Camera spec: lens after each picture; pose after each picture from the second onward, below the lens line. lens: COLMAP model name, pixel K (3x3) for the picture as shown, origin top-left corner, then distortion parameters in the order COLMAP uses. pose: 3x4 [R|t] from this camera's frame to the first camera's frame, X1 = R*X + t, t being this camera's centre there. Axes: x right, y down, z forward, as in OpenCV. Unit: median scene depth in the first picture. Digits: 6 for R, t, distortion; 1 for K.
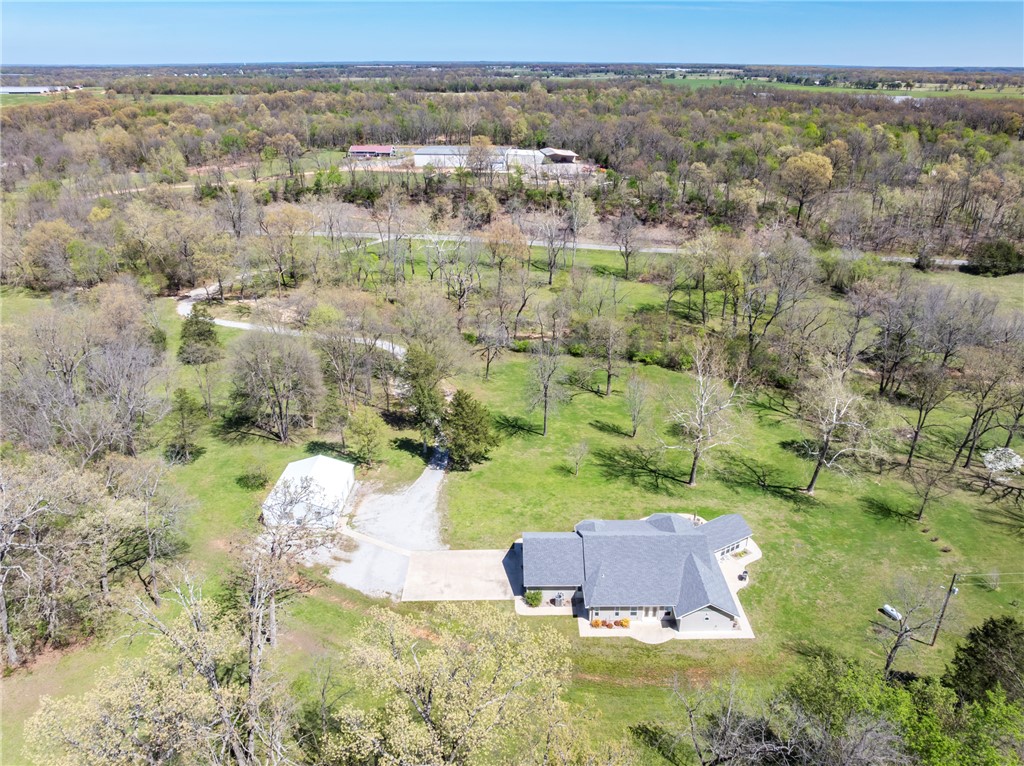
lens RADIAL K [[721.3, 0, 516.7], [0, 721.3, 373.3], [0, 0, 1]] dist [-0.043232, 0.010928]
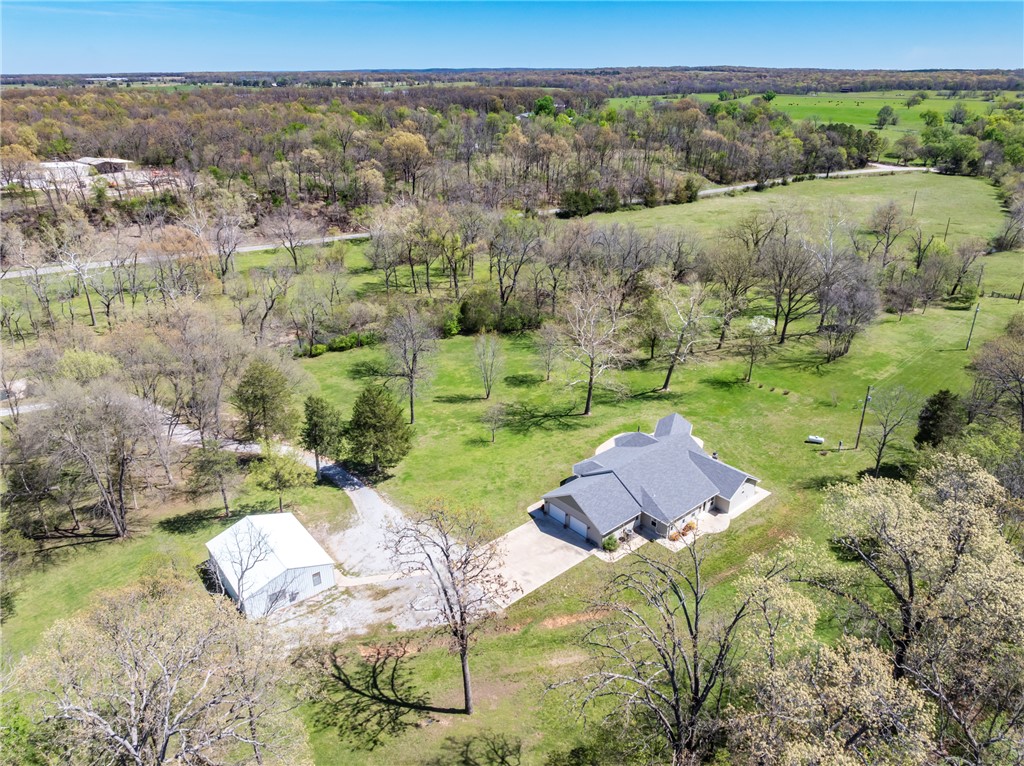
lens RADIAL K [[721.3, 0, 516.7], [0, 721.3, 373.3], [0, 0, 1]] dist [-0.043232, 0.010928]
pose [[0.759338, -0.258098, 0.597319, -0.401629], [0.263440, 0.961313, 0.080482, -0.014212], [-0.594983, 0.096245, 0.797955, 0.185083]]
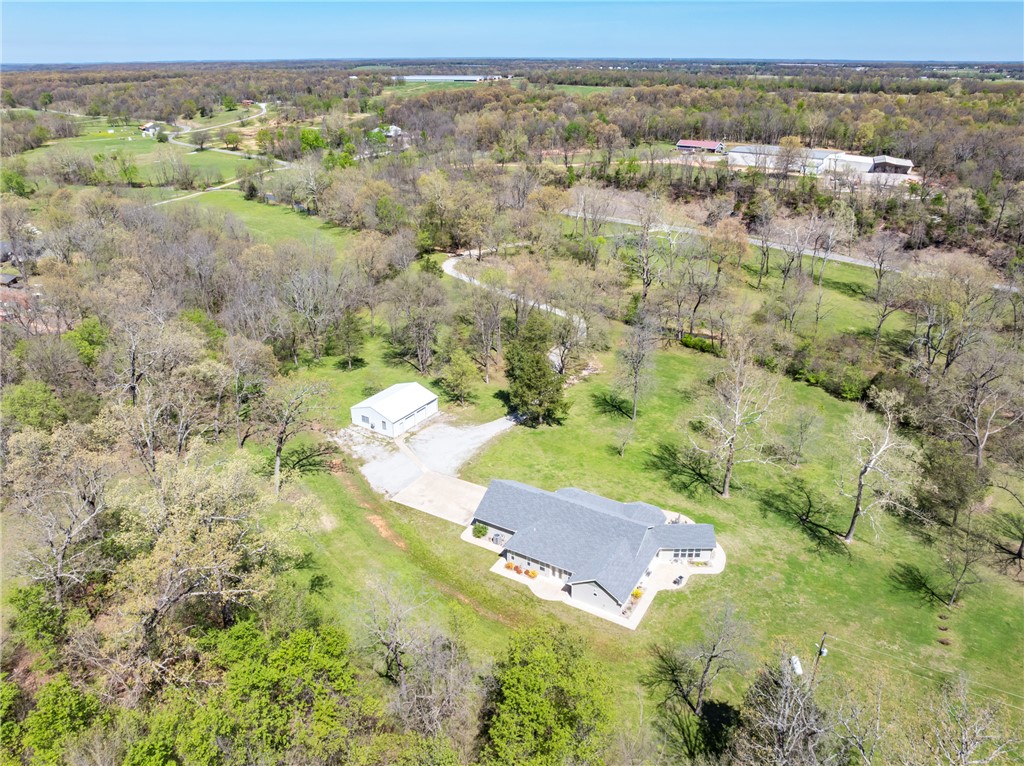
lens RADIAL K [[721.3, 0, 516.7], [0, 721.3, 373.3], [0, 0, 1]] dist [-0.043232, 0.010928]
pose [[0.857872, 0.205186, -0.471120, 0.375324], [-0.203105, 0.977559, 0.055916, -0.002594], [0.472021, 0.047717, 0.880295, 0.012377]]
